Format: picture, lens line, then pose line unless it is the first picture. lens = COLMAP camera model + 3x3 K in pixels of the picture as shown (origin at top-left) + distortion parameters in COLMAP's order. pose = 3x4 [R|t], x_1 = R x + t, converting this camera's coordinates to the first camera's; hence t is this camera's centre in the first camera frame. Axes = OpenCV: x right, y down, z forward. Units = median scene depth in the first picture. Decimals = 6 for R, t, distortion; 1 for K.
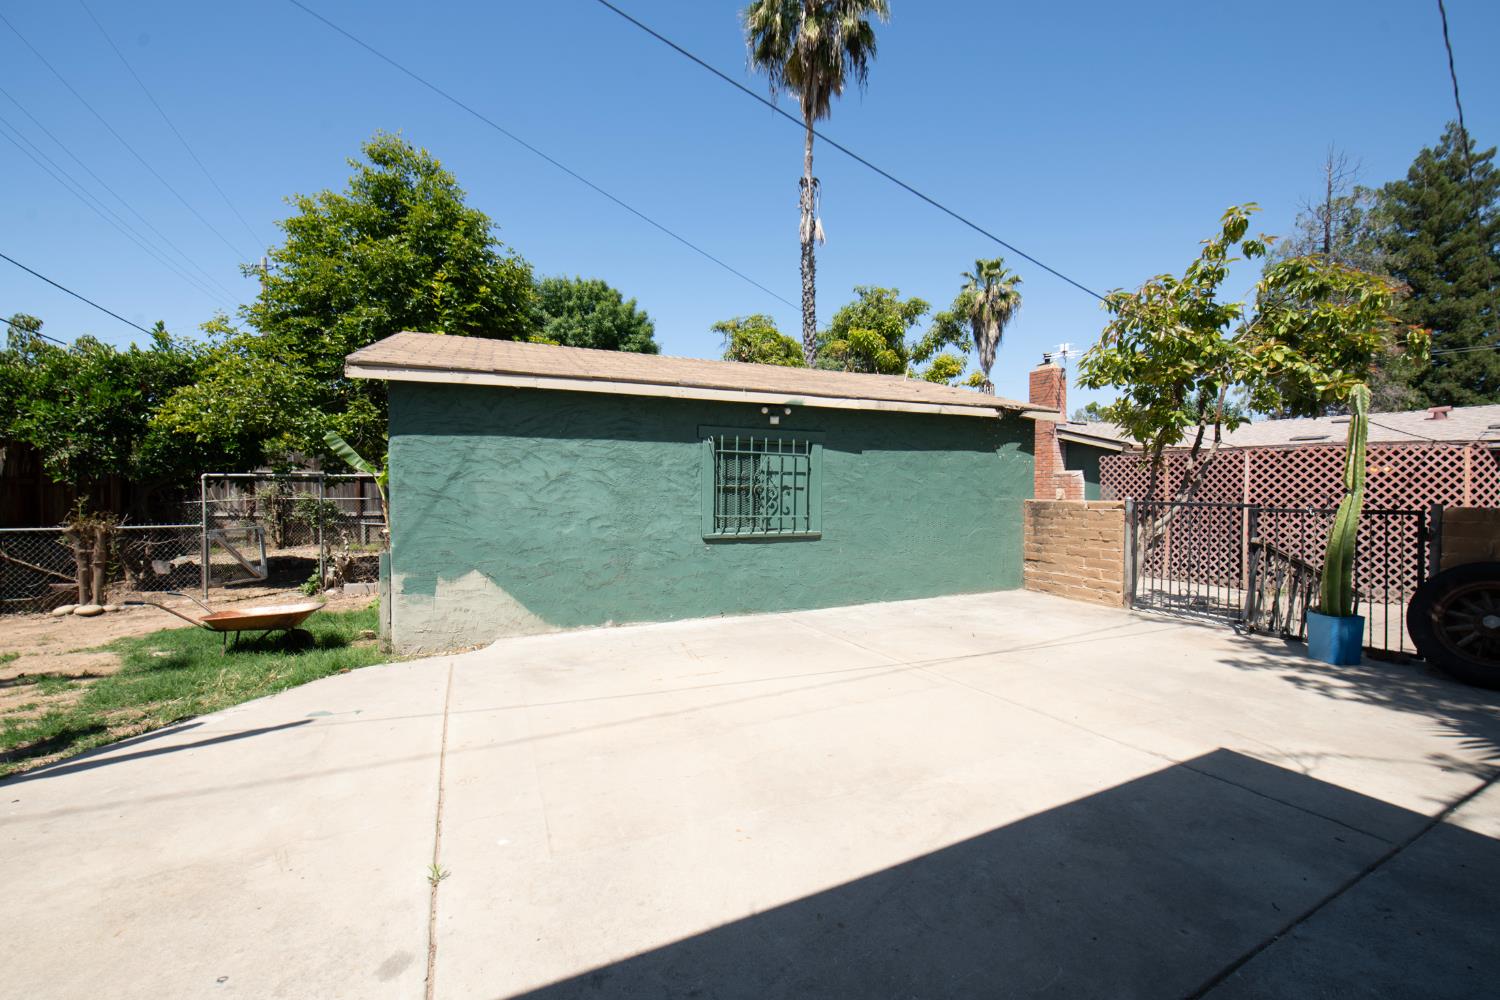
lens RADIAL K [[595.3, 0, 755.9], [0, 595.3, 503.9], [0, 0, 1]] dist [-0.020150, -0.000600]
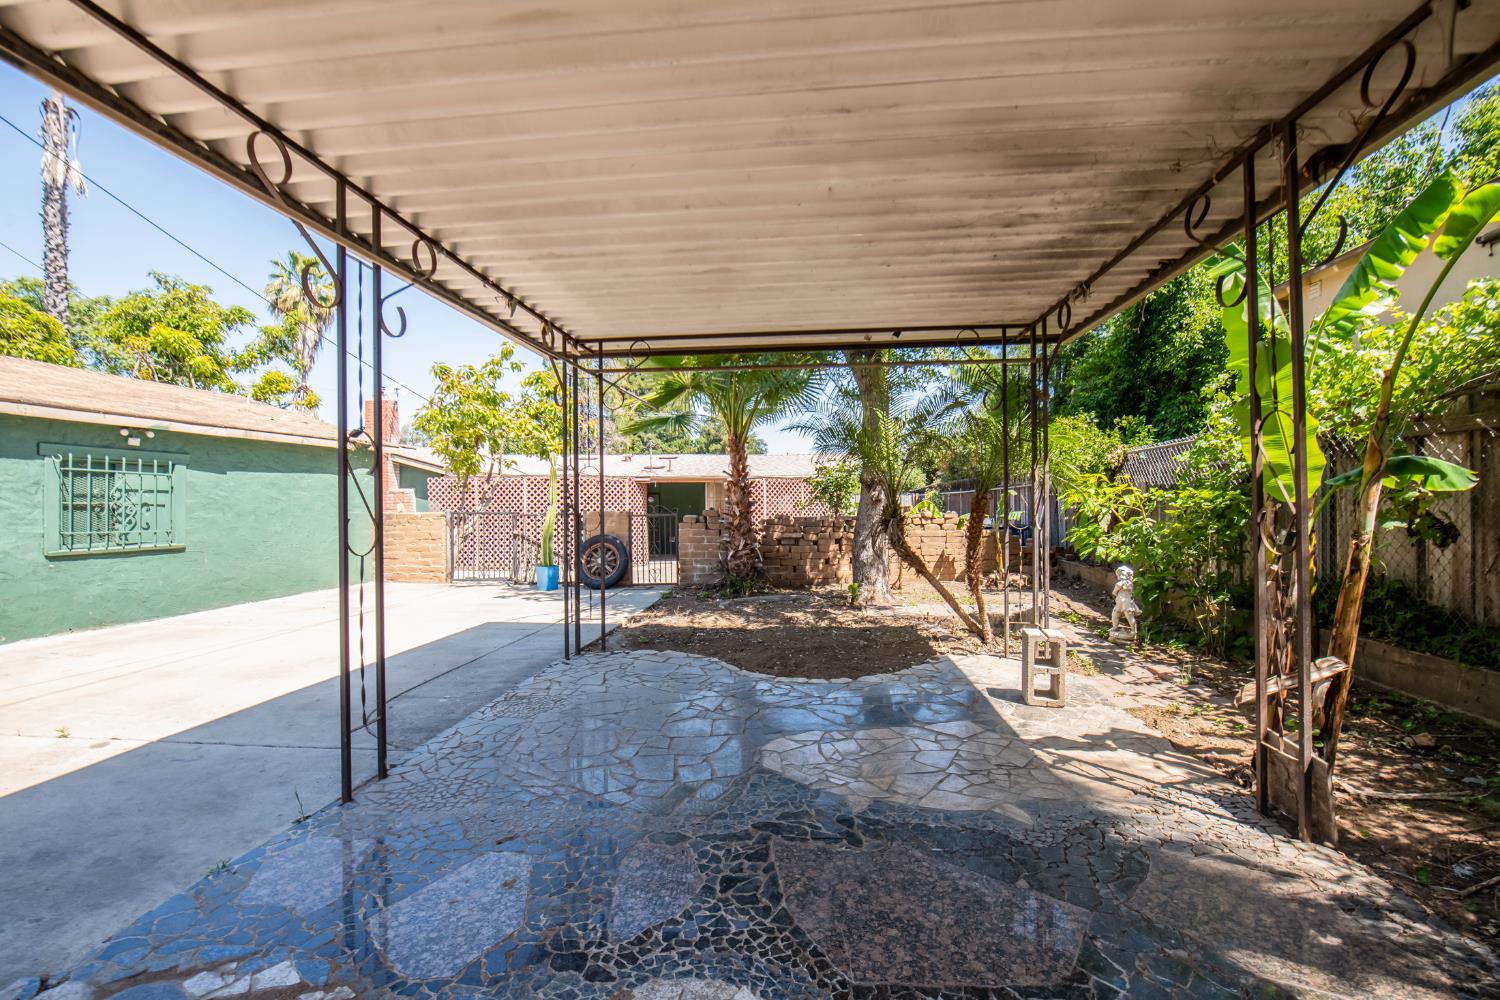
lens RADIAL K [[616.7, 0, 750.0], [0, 616.7, 500.0], [0, 0, 1]] dist [-0.015062, -0.000230]
pose [[0.529523, -0.000247, 0.848296, -0.258317], [0.026828, 0.999505, -0.016455, 0.009900], [-0.847872, 0.031471, 0.529267, -0.429797]]
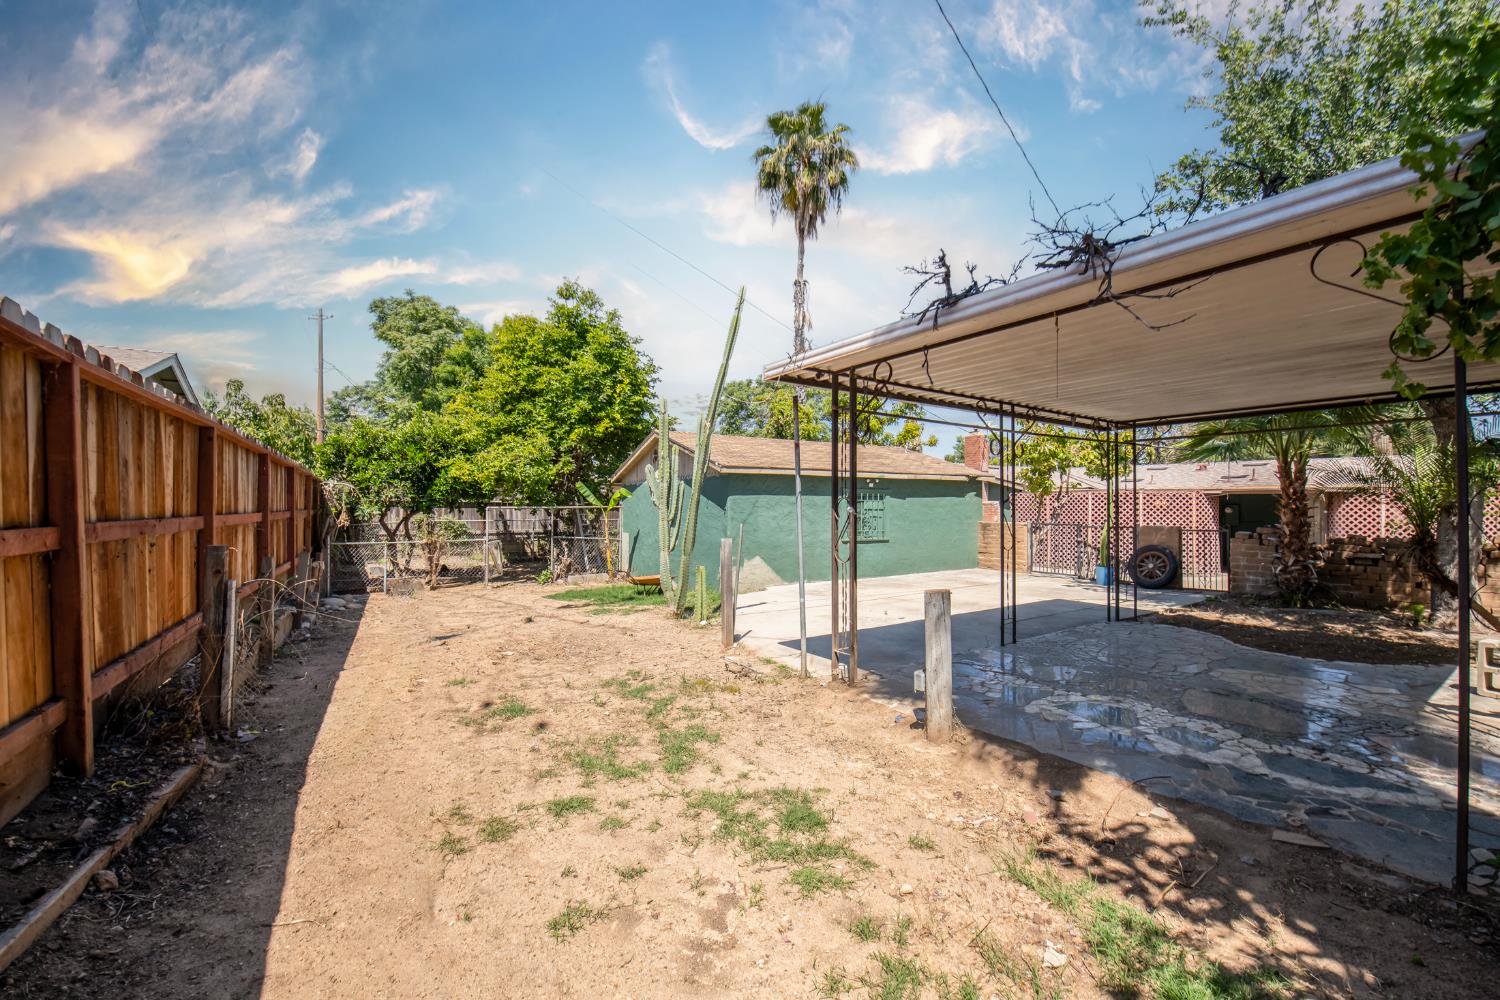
lens RADIAL K [[595.3, 0, 755.9], [0, 595.3, 503.9], [0, 0, 1]] dist [-0.020150, -0.000600]
pose [[0.990011, 0.000105, 0.140992, -0.556804], [0.003852, 0.999606, -0.027790, -0.014427], [-0.140940, 0.028055, 0.989621, -0.846199]]
